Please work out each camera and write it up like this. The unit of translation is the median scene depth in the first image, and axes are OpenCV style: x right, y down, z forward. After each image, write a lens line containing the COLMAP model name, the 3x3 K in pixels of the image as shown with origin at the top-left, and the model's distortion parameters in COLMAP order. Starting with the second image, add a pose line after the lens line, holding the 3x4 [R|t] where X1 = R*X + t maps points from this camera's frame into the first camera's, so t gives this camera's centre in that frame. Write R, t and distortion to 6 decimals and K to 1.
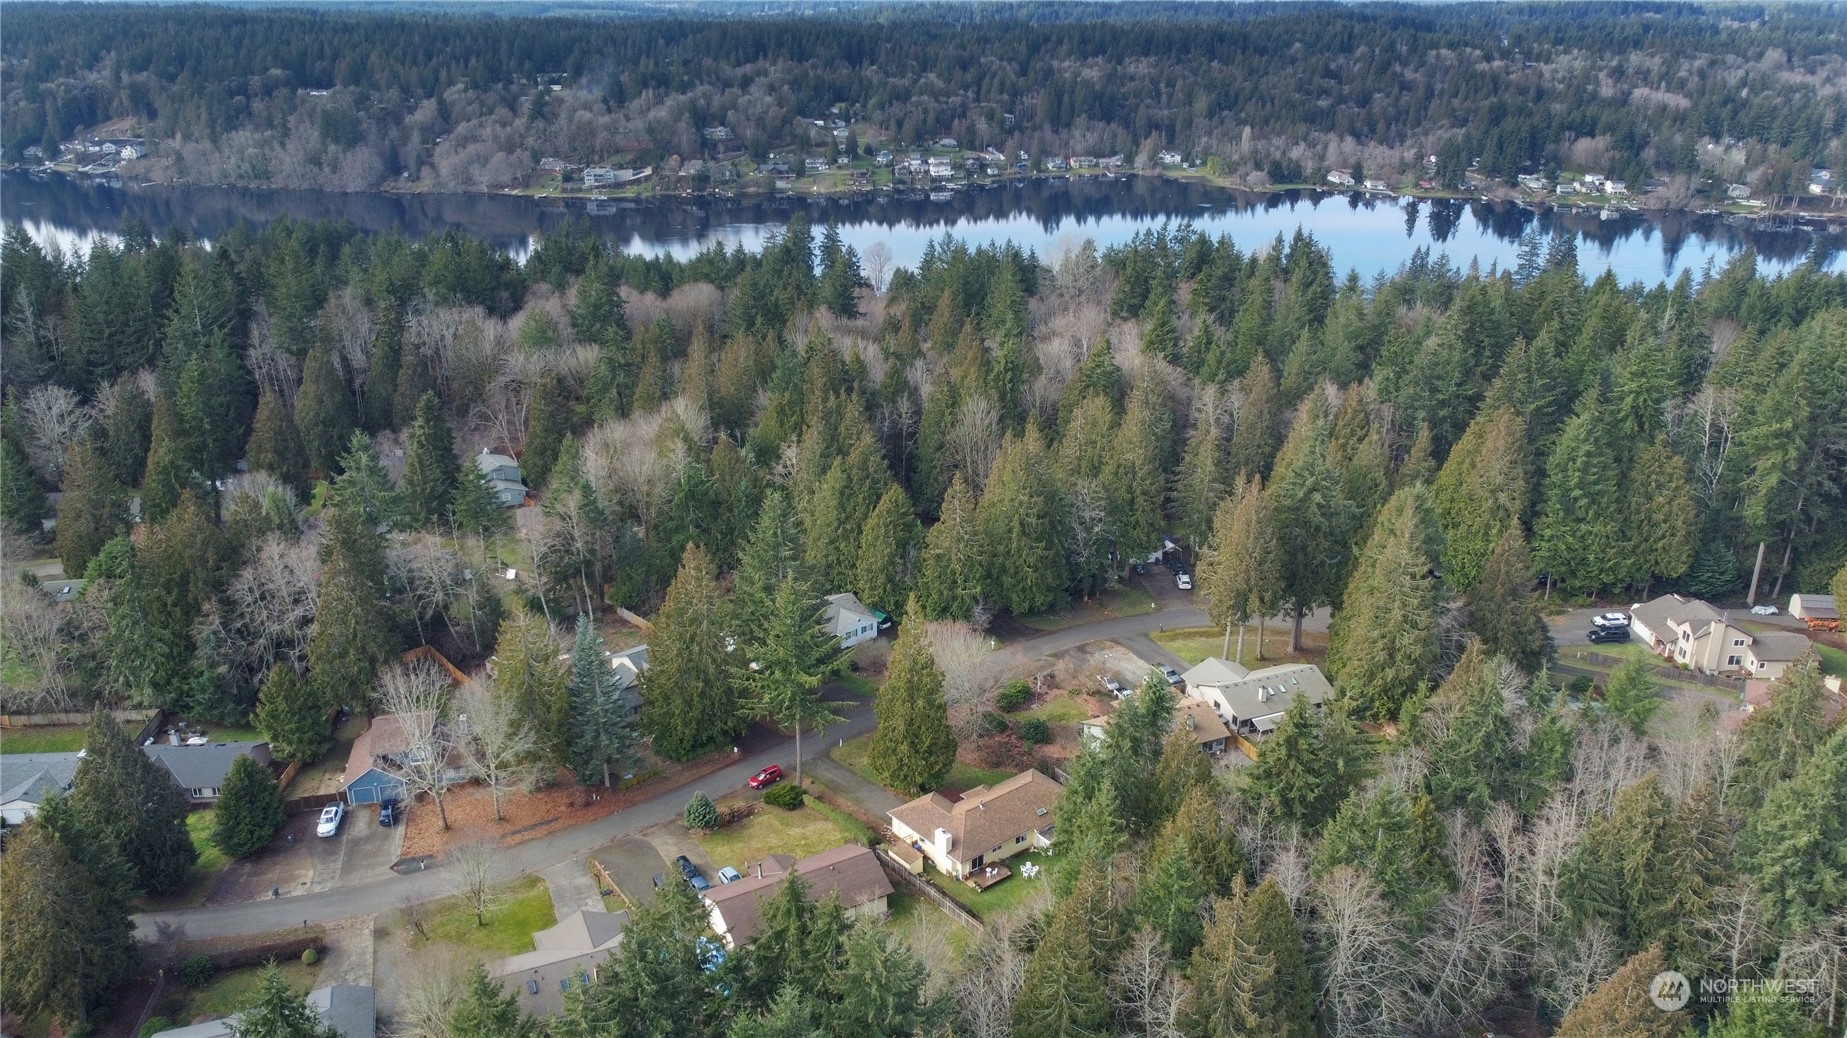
lens RADIAL K [[1400.0, 0, 923.5], [0, 1400.0, 519.0], [0, 0, 1]] dist [0.018959, -0.023609]
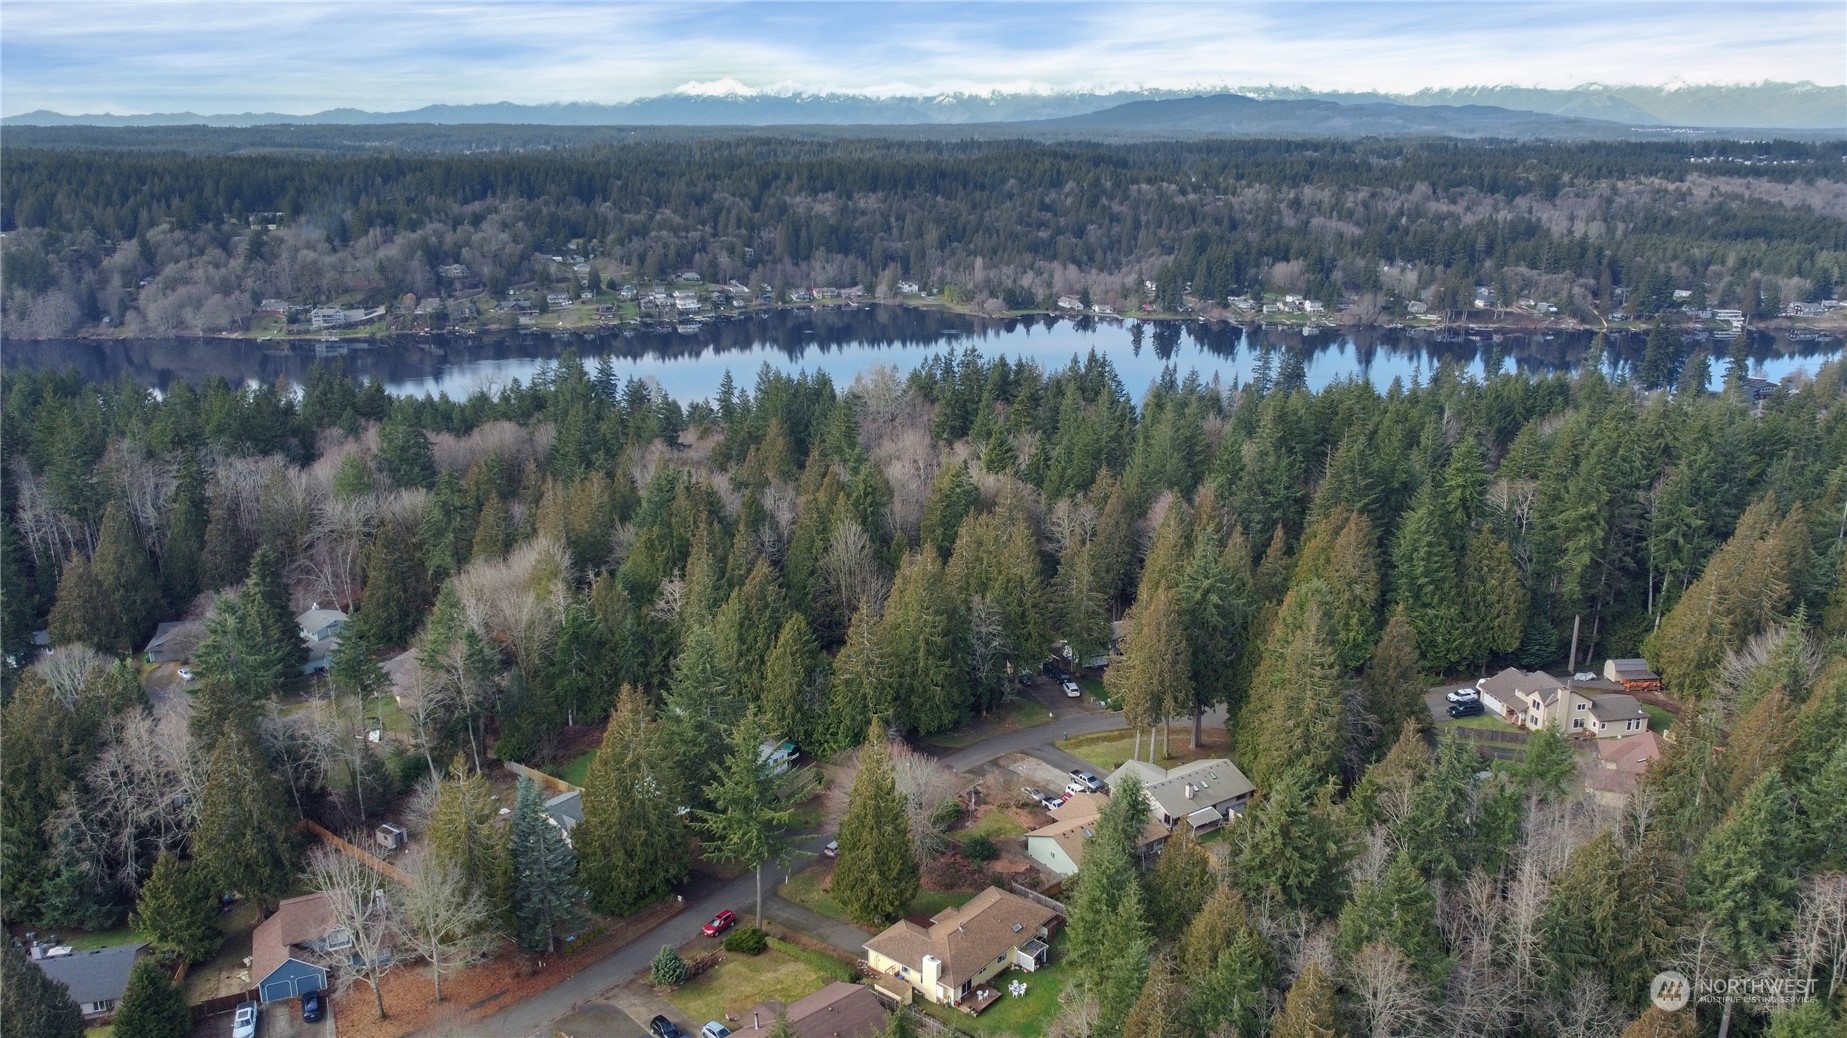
lens RADIAL K [[1400.0, 0, 923.5], [0, 1400.0, 519.0], [0, 0, 1]] dist [0.018959, -0.023609]
pose [[0.979897, -0.050742, 0.192941, -0.118624], [0.067820, 0.994243, -0.082959, -0.001968], [-0.187621, 0.094377, 0.977697, 0.005428]]
